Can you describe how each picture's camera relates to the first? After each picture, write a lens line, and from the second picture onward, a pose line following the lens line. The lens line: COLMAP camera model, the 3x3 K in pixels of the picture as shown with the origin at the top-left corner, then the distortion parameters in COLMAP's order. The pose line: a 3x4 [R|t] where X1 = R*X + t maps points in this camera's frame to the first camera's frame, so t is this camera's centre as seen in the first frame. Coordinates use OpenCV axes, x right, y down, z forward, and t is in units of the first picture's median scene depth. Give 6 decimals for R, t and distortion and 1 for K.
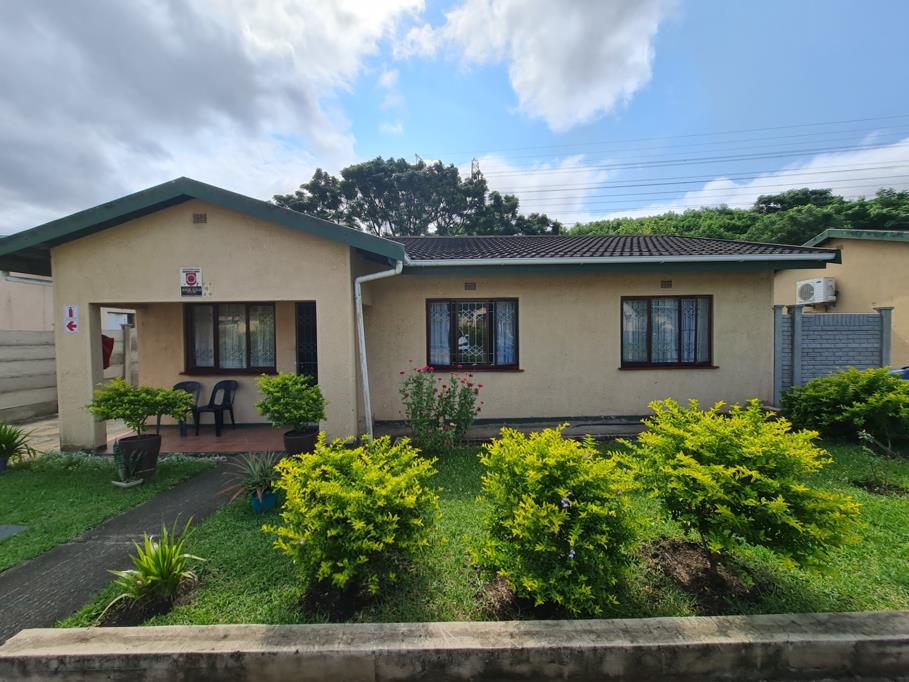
lens RADIAL K [[368.6, 0, 453.8], [0, 368.6, 341.9], [0, 0, 1]] dist [-0.001726, -0.000603]
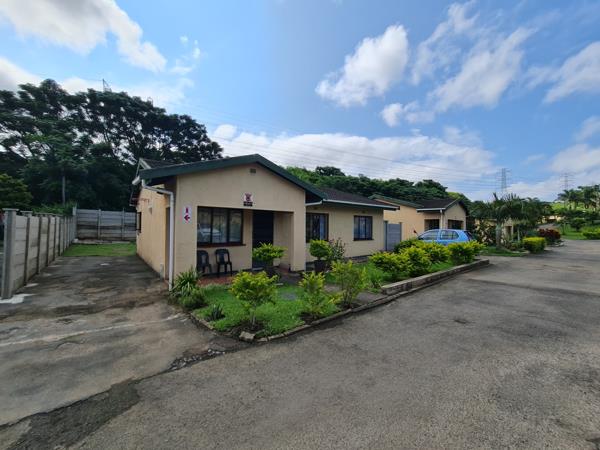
lens RADIAL K [[243.3, 0, 299.2], [0, 243.3, 226.0], [0, 0, 1]] dist [-0.001726, -0.000603]
pose [[0.778993, 0.024920, 0.626537, -1.075874], [-0.002523, 0.999326, -0.036610, 0.031719], [-0.627027, 0.026938, 0.778531, -0.218424]]
